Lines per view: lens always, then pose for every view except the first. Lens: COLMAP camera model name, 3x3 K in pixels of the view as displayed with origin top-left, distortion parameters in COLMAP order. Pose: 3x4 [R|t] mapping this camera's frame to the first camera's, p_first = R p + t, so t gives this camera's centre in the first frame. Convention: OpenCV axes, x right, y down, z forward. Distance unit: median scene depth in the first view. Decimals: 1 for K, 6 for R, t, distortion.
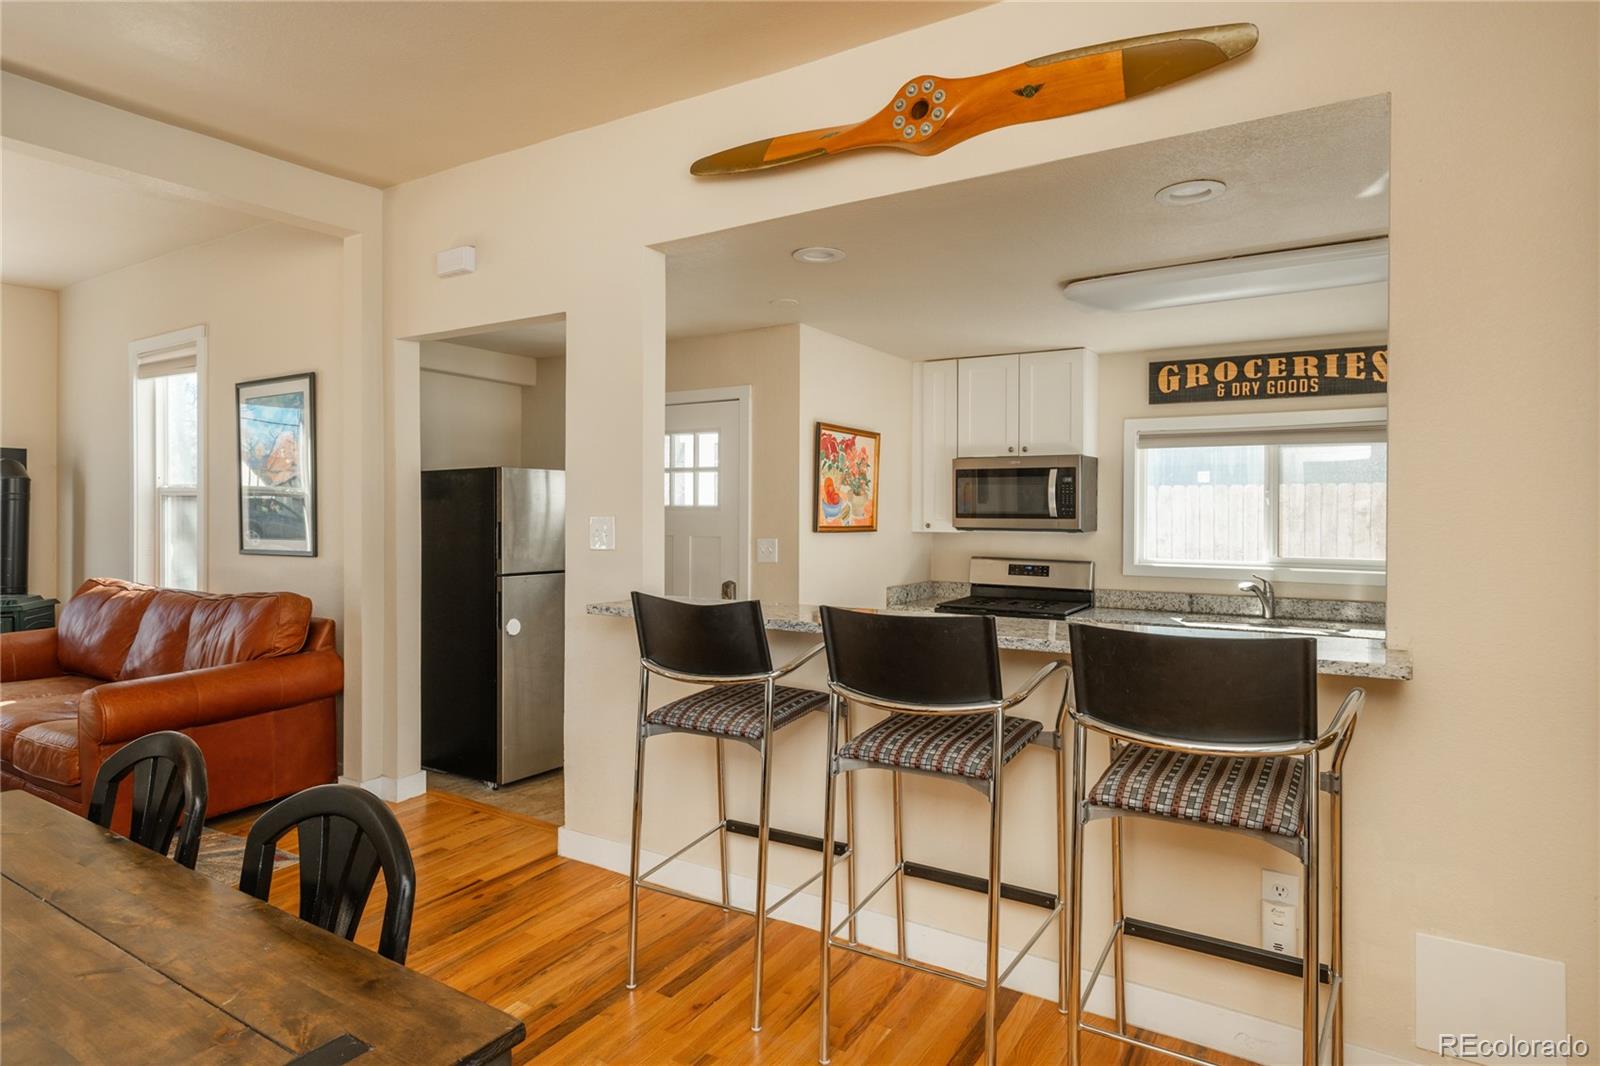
lens RADIAL K [[888.1, 0, 800.0], [0, 888.1, 533.0], [0, 0, 1]] dist [-0.020780, 0.000180]
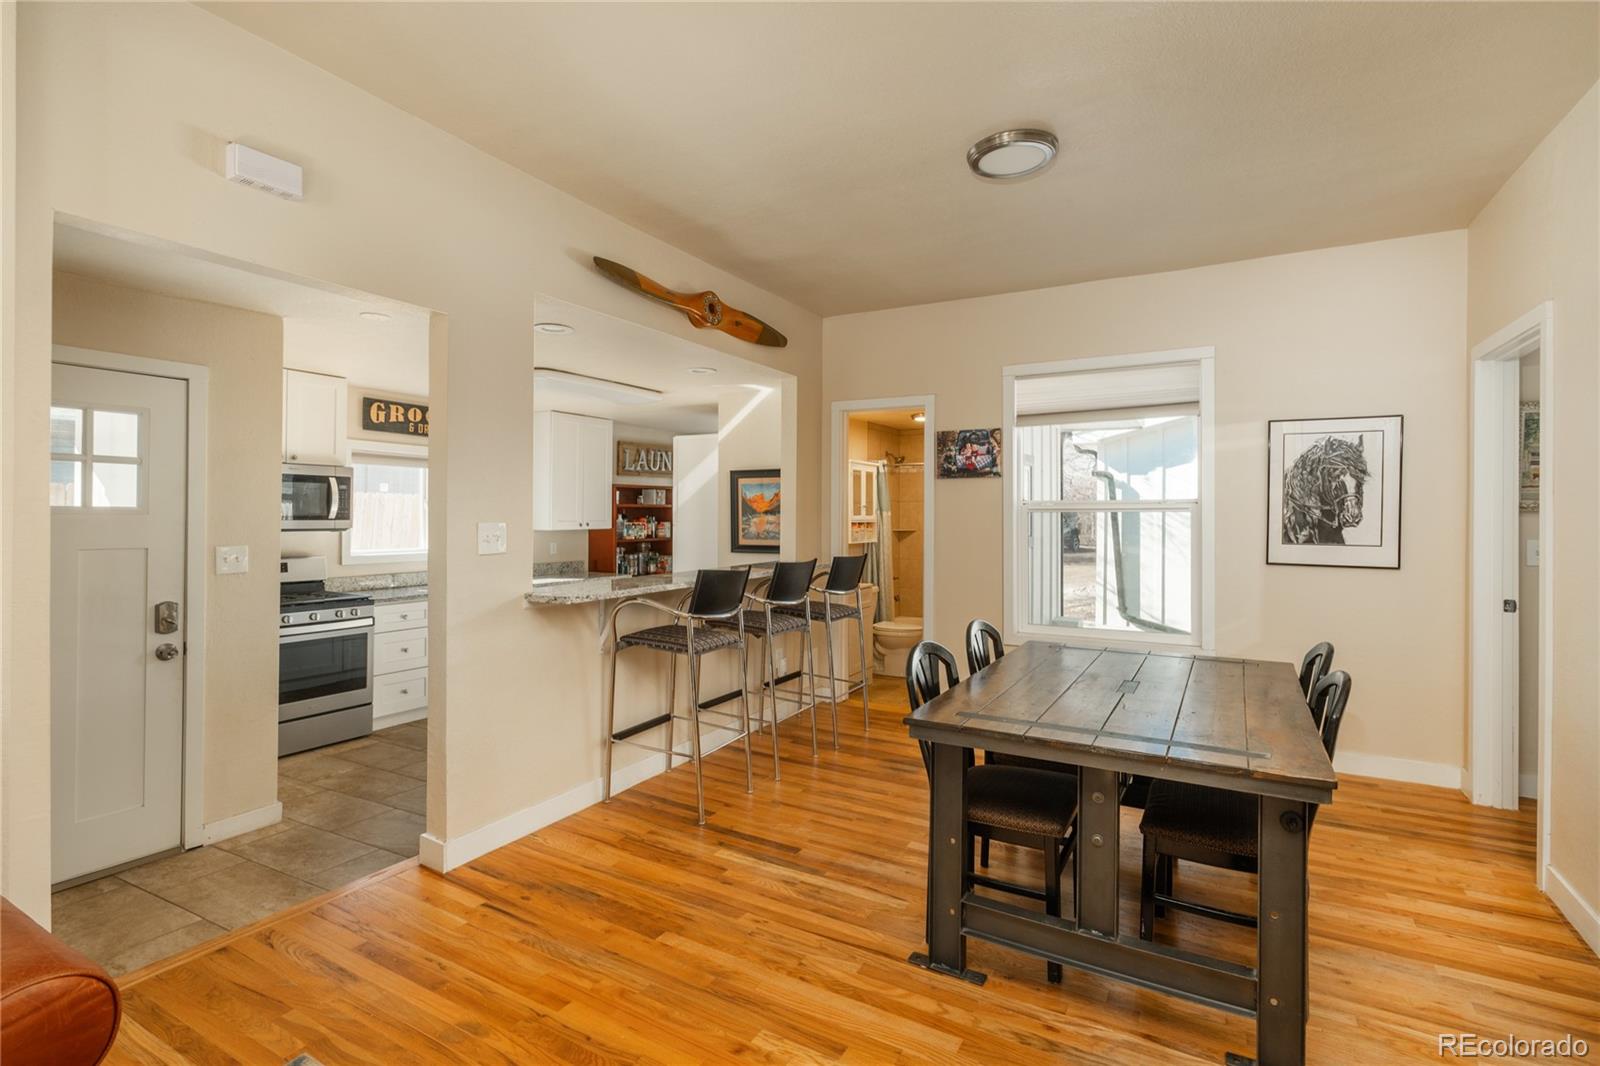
lens RADIAL K [[758.7, 0, 800.0], [0, 758.7, 533.0], [0, 0, 1]] dist [-0.008199, -0.000082]
pose [[-0.046747, -0.028218, 0.998508, -0.767615], [0.018353, 0.999408, 0.029103, -0.017271], [-0.998738, 0.019686, -0.046202, 0.444587]]
